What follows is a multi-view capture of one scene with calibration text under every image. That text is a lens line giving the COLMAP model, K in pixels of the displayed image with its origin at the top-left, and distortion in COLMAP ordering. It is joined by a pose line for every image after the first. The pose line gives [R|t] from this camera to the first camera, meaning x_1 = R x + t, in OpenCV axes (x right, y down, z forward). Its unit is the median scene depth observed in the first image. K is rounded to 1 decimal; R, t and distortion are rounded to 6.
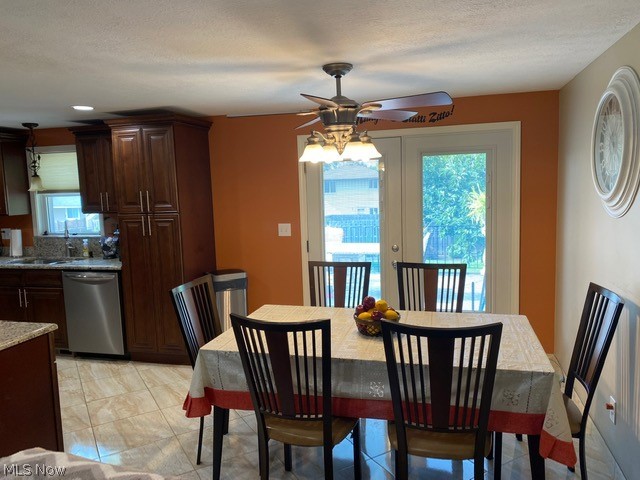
lens RADIAL K [[487.5, 0, 321.6], [0, 487.5, 234.0], [0, 0, 1]] dist [0.042409, -0.058731]
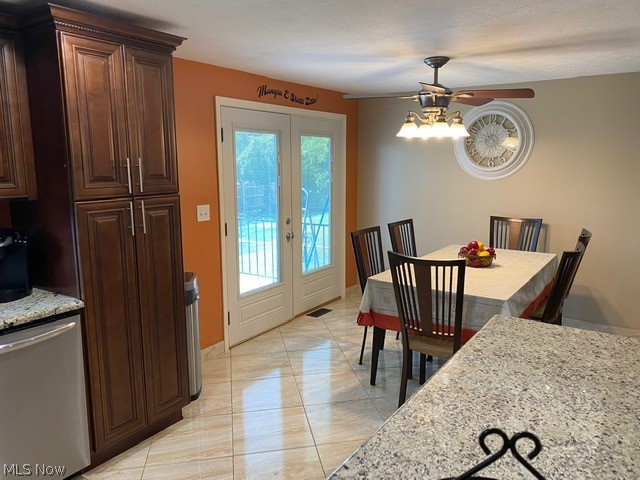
lens RADIAL K [[487.5, 0, 328.5], [0, 487.5, 239.1], [0, 0, 1]] dist [0.042409, -0.058731]
pose [[0.315580, -0.119117, 0.941393, -0.807753], [0.086554, 0.991567, 0.096450, -0.026564], [-0.944943, 0.051044, 0.323229, 0.574332]]
